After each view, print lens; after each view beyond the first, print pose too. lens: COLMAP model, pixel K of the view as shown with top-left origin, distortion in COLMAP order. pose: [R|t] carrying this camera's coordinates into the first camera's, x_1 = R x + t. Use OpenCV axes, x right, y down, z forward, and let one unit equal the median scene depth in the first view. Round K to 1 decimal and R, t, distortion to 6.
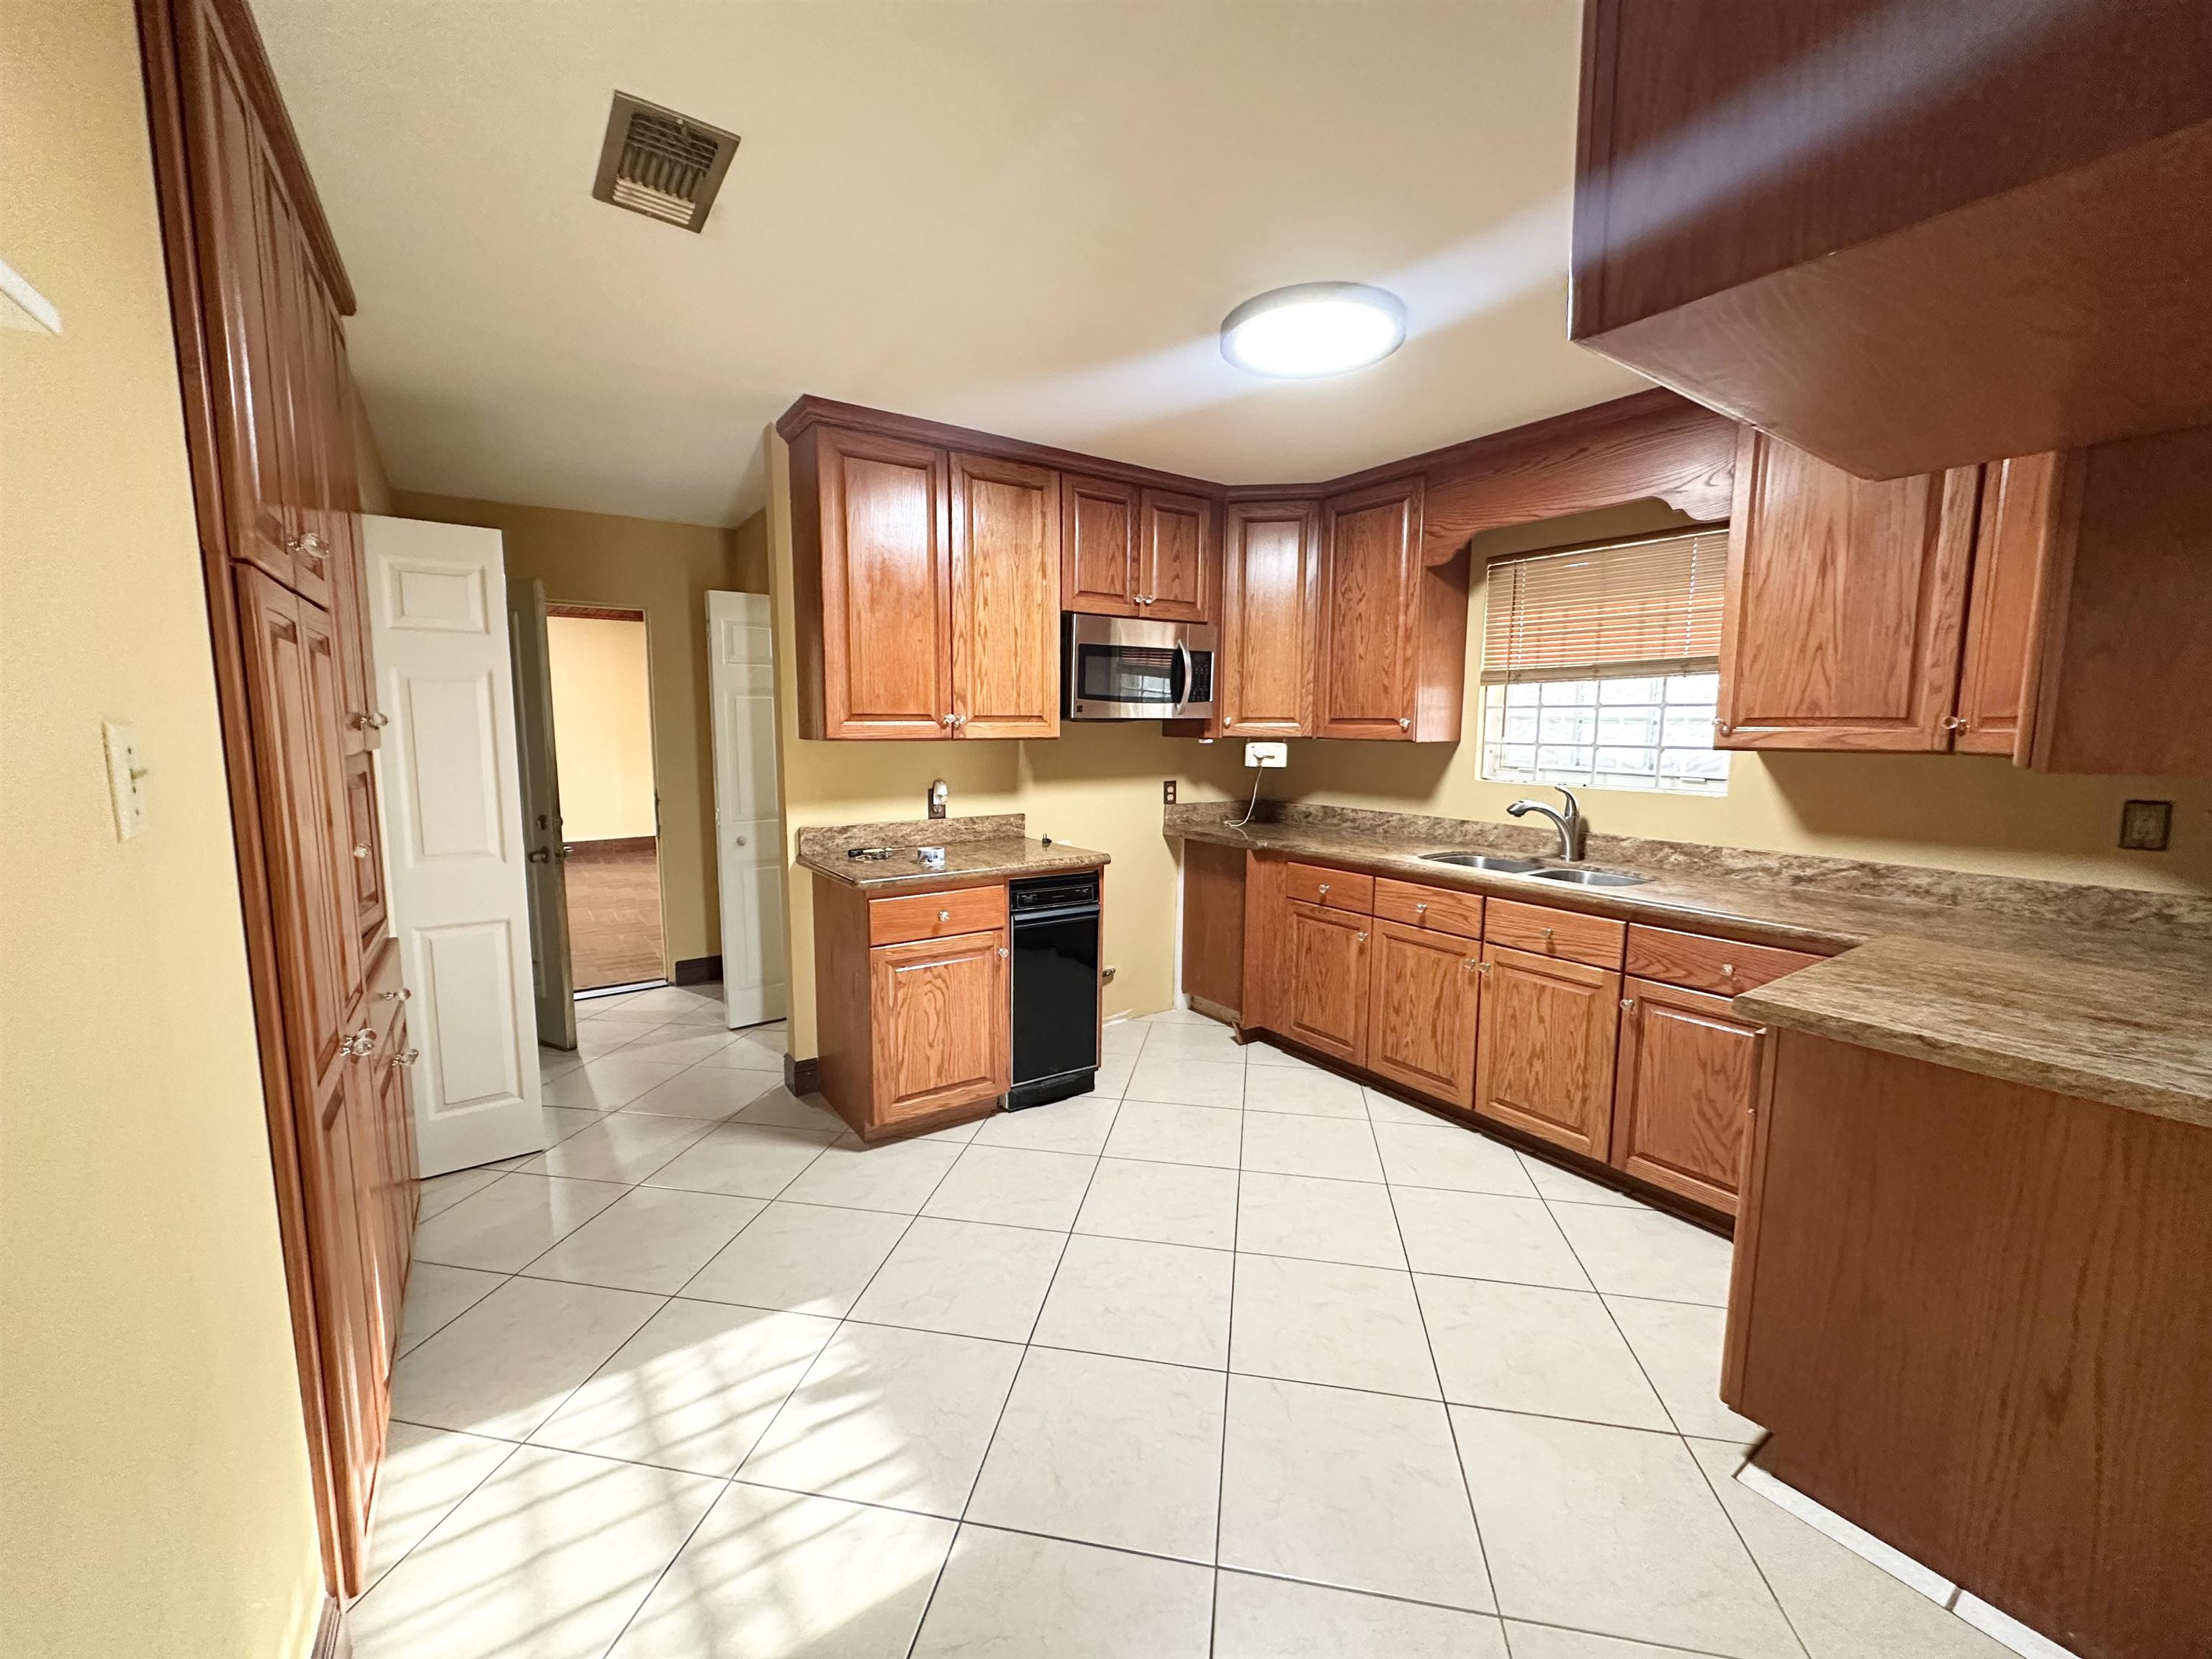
lens RADIAL K [[880.6, 0, 1111.4], [0, 880.6, 827.2], [0, 0, 1]] dist [-0.000509, 0.000083]
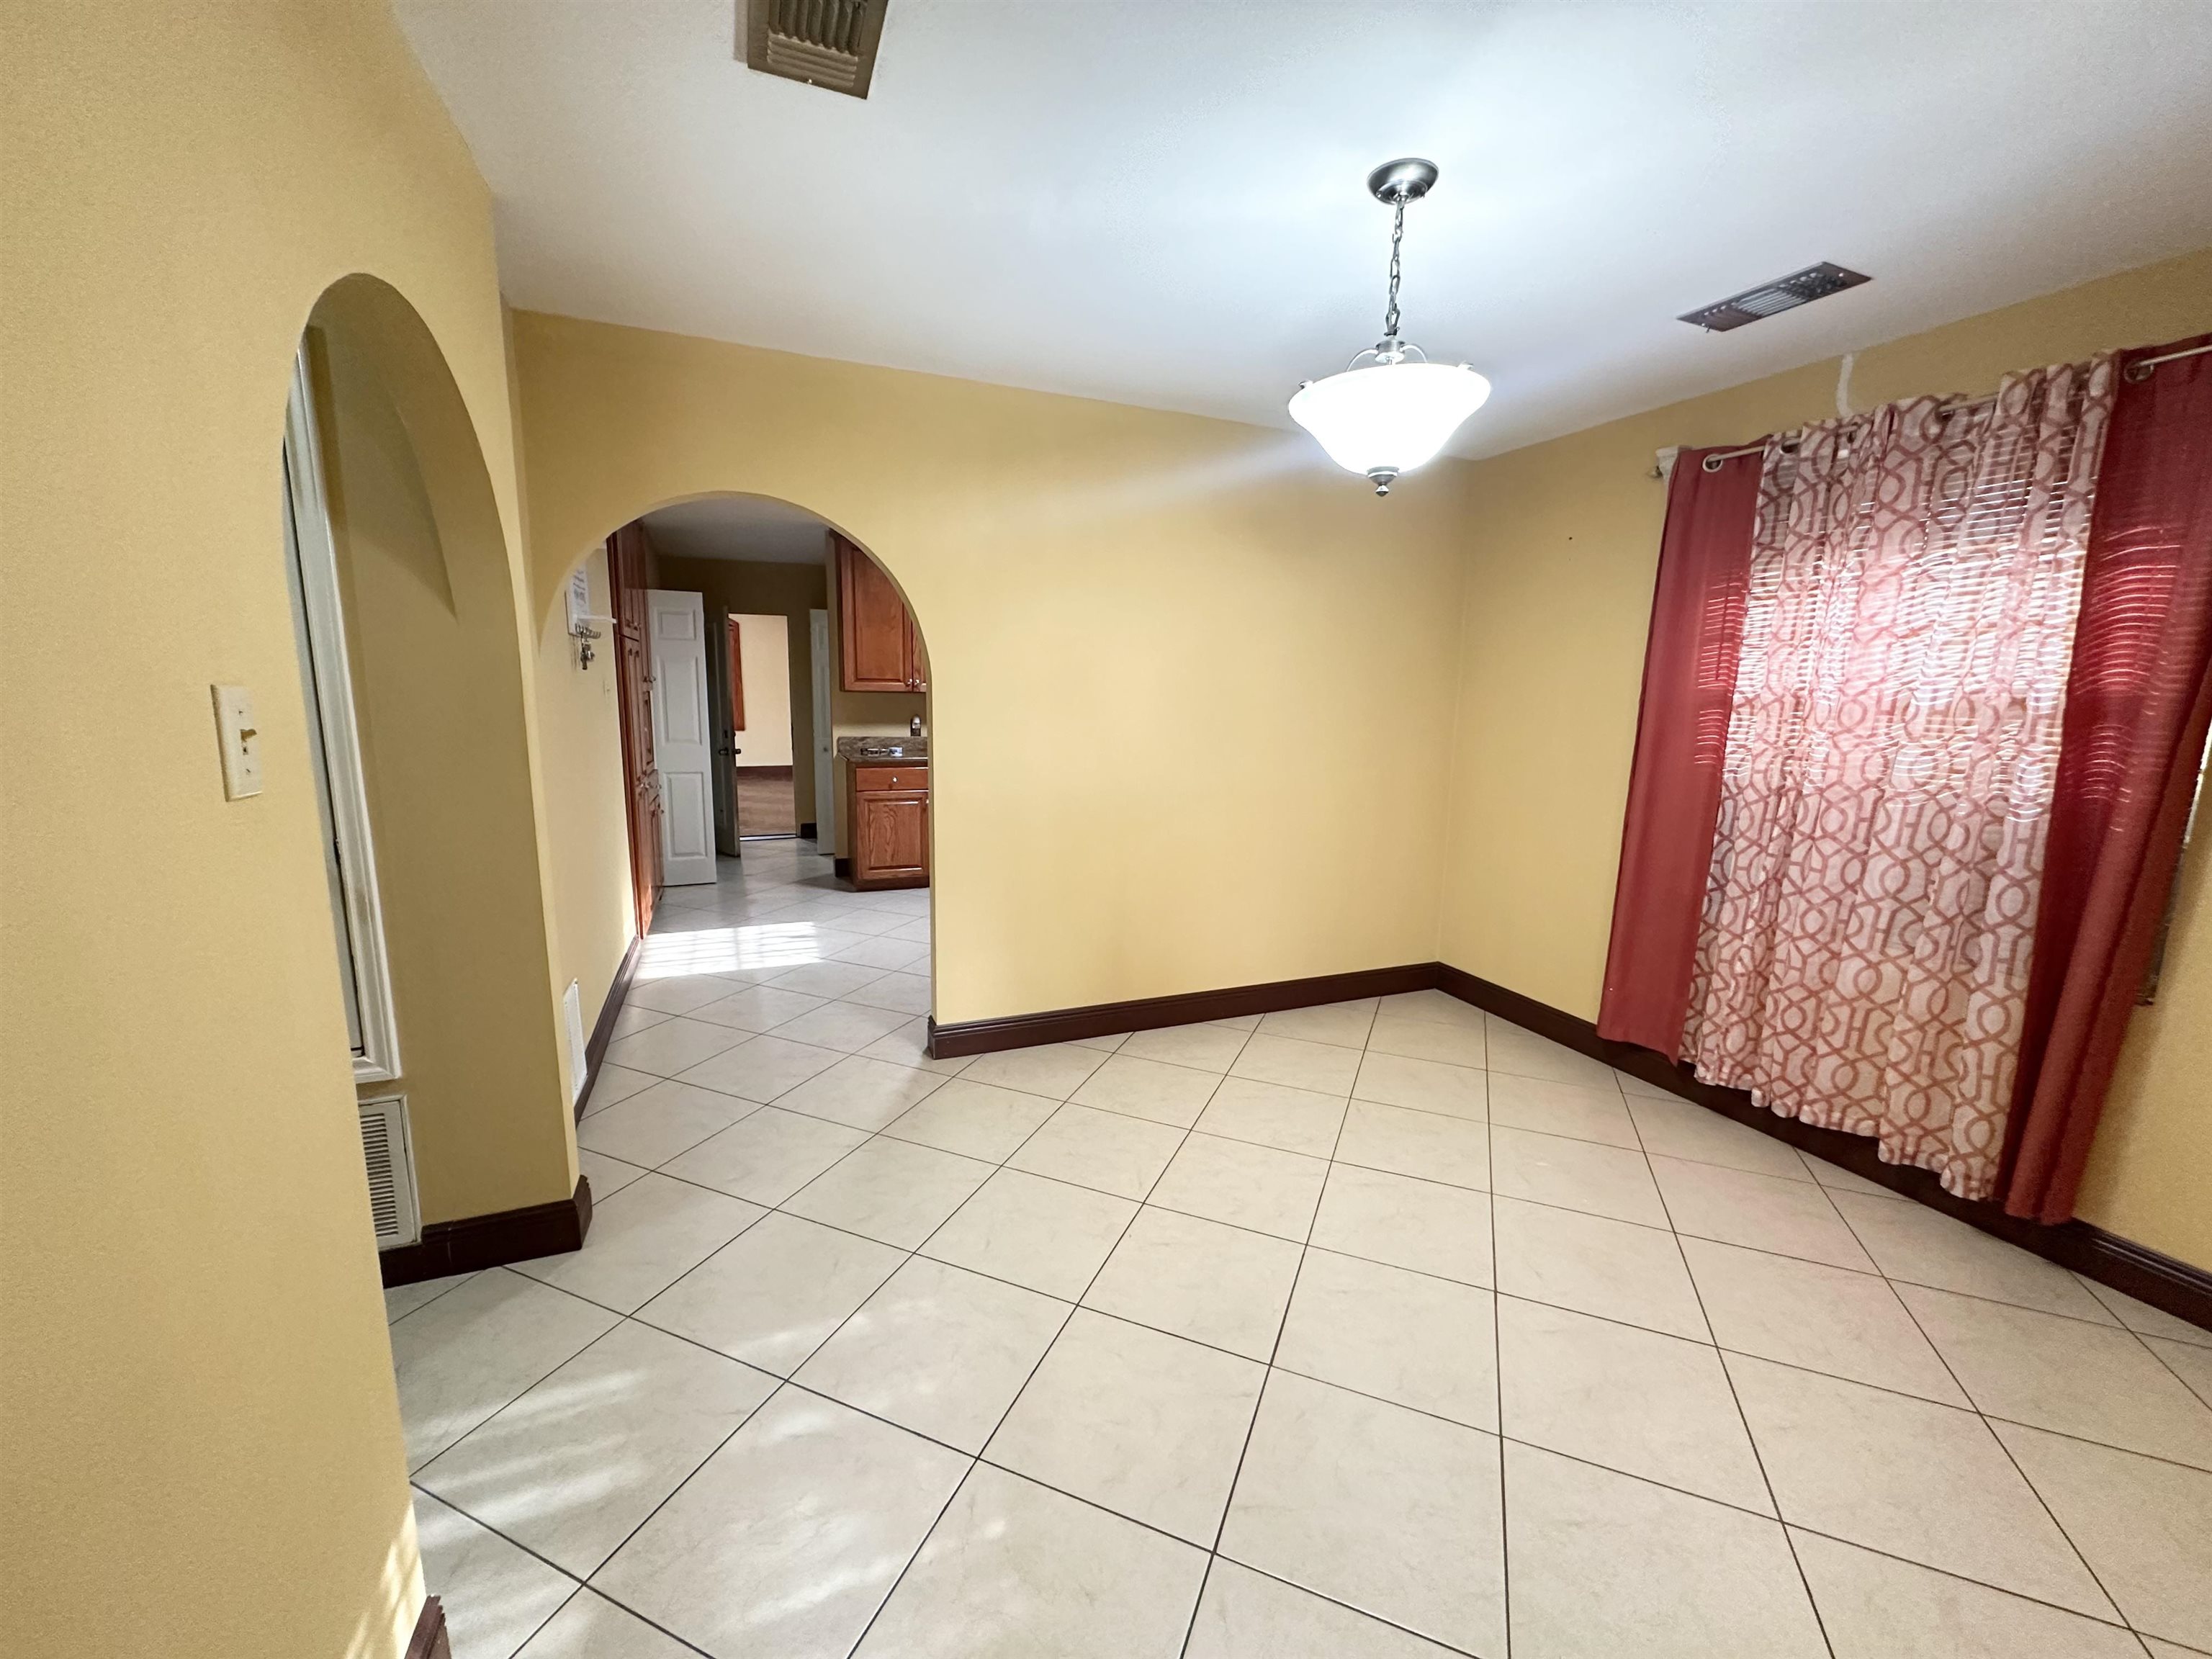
lens RADIAL K [[880.6, 0, 1111.4], [0, 880.6, 827.2], [0, 0, 1]] dist [-0.000509, 0.000083]
pose [[0.978409, 0.047637, -0.201112, 0.715203], [-0.039329, 0.998208, 0.045110, 0.100182], [0.202901, -0.036227, 0.978529, -0.887765]]
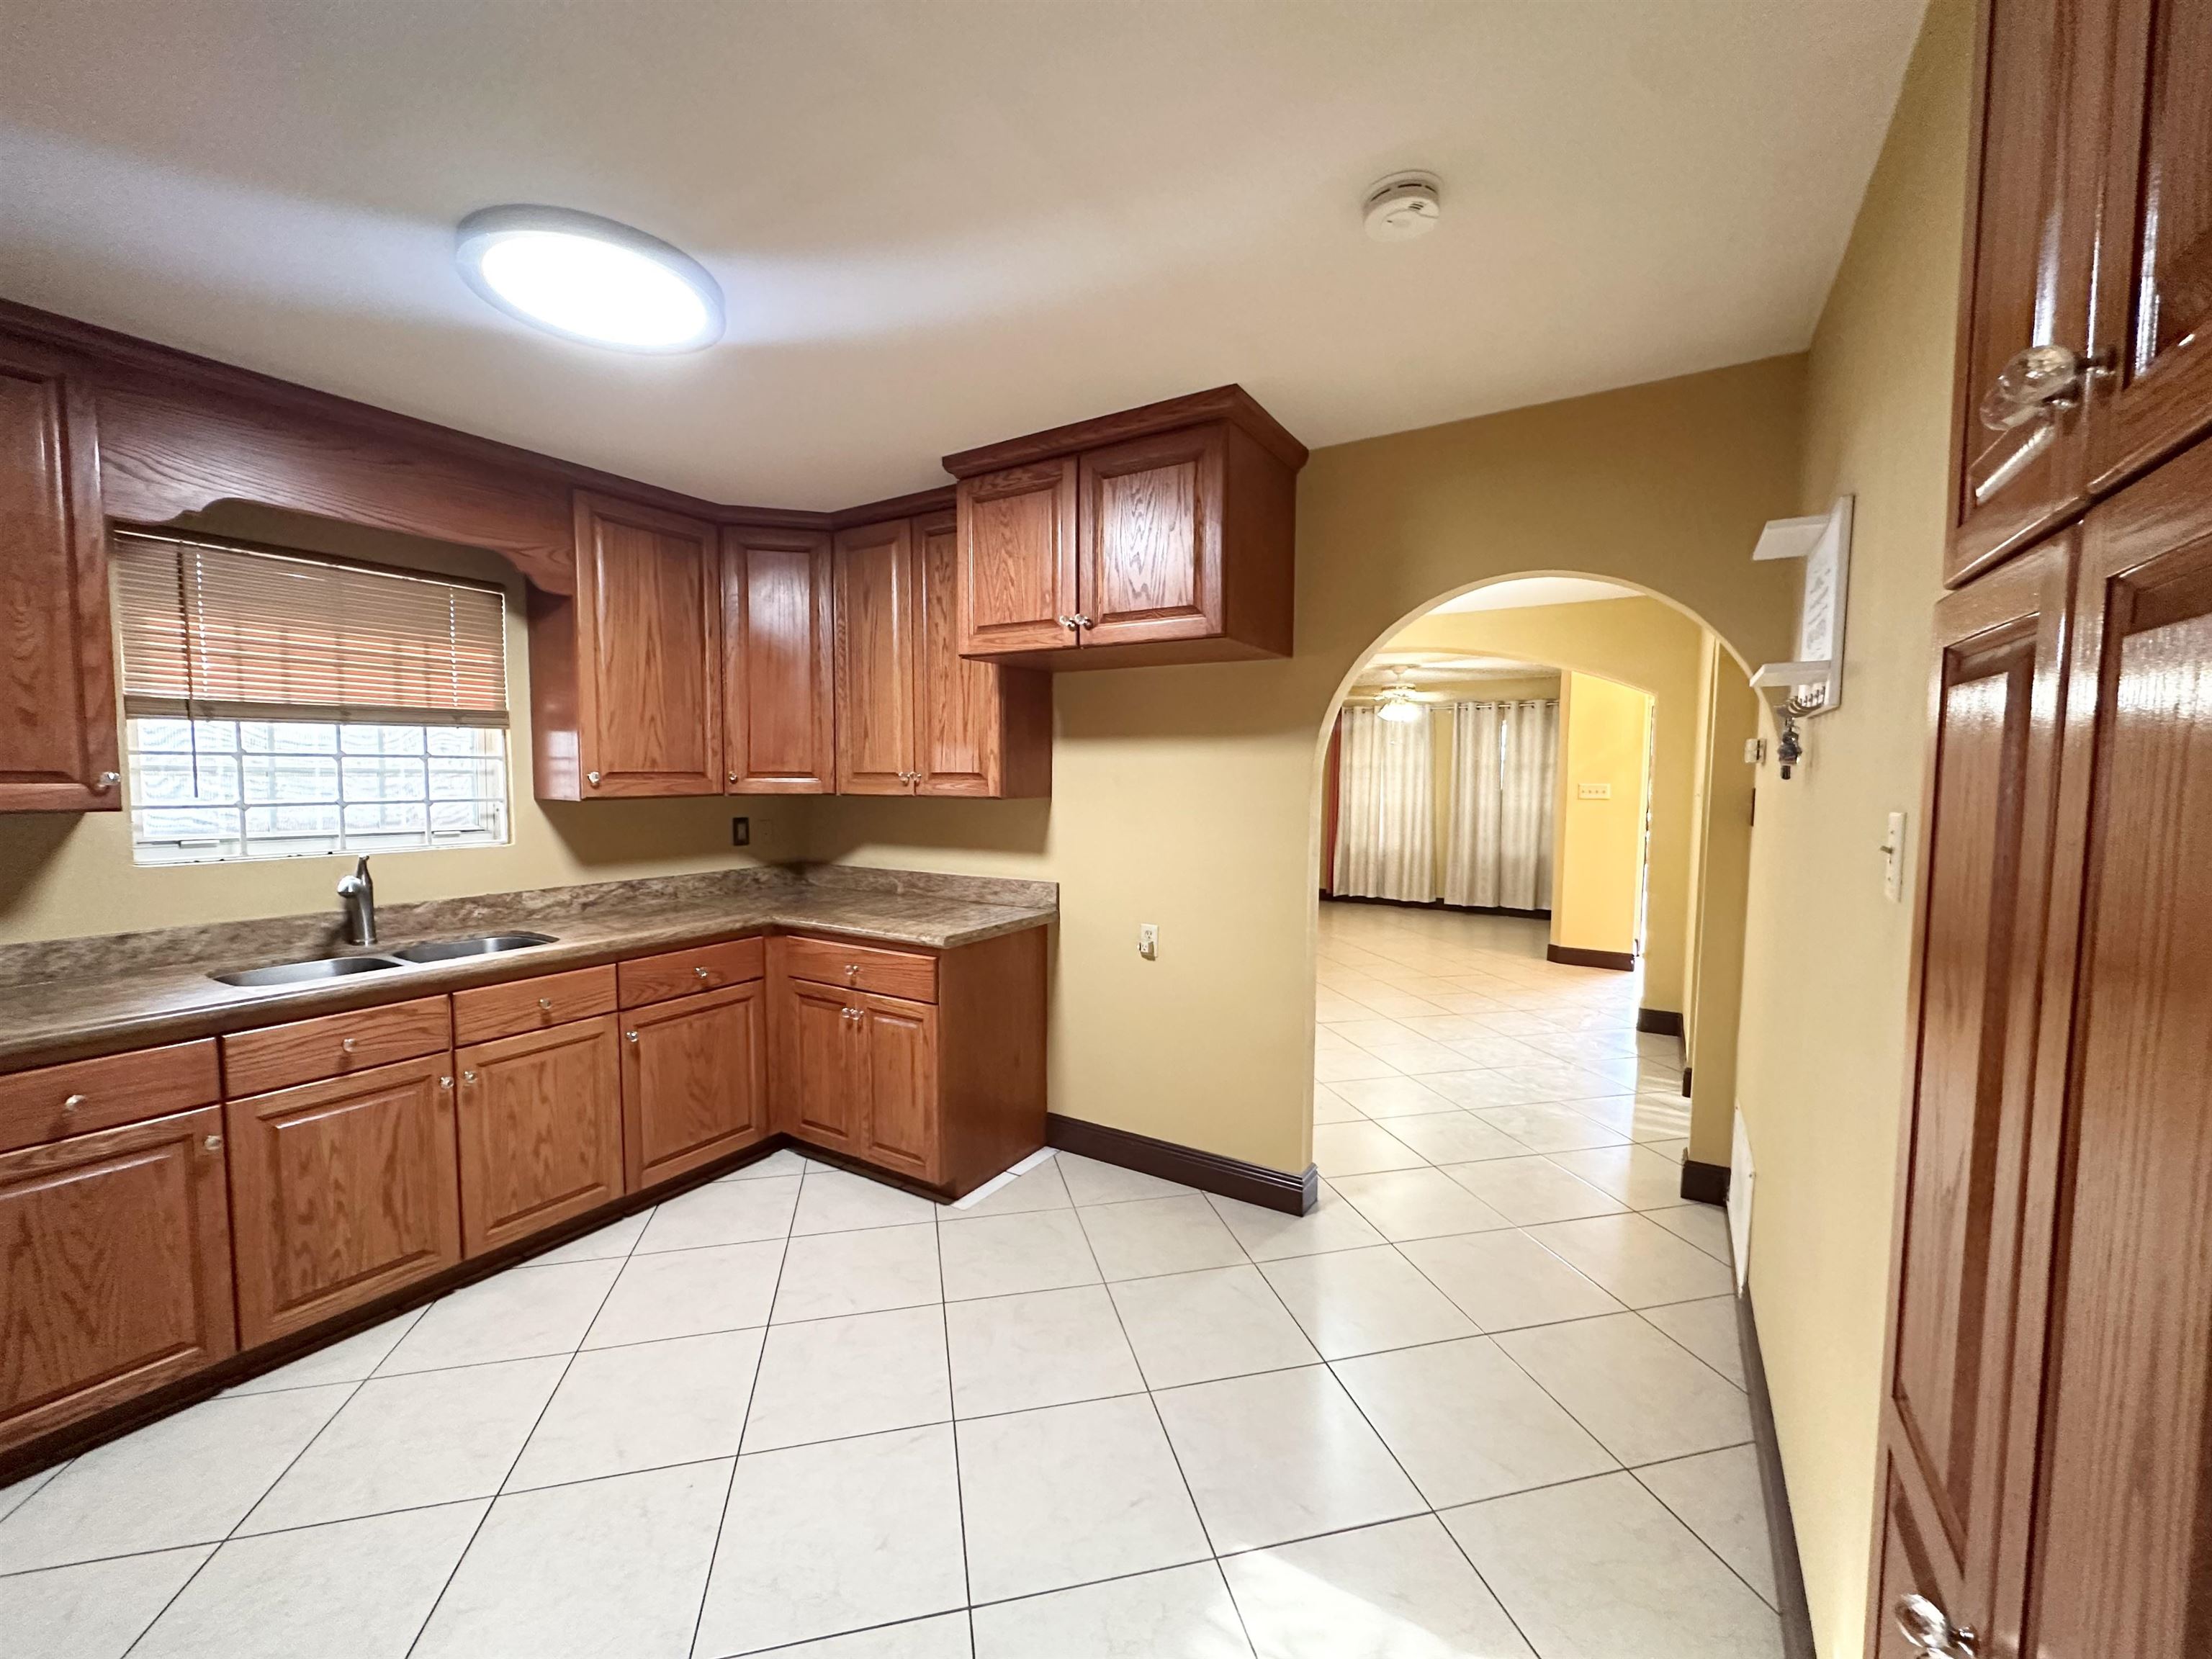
lens RADIAL K [[880.6, 0, 1111.4], [0, 880.6, 827.2], [0, 0, 1]] dist [-0.000509, 0.000083]
pose [[-0.395038, -0.068187, 0.916131, -0.541031], [0.101465, 0.987902, 0.117281, -0.104430], [-0.913044, 0.139285, -0.383341, 0.733903]]
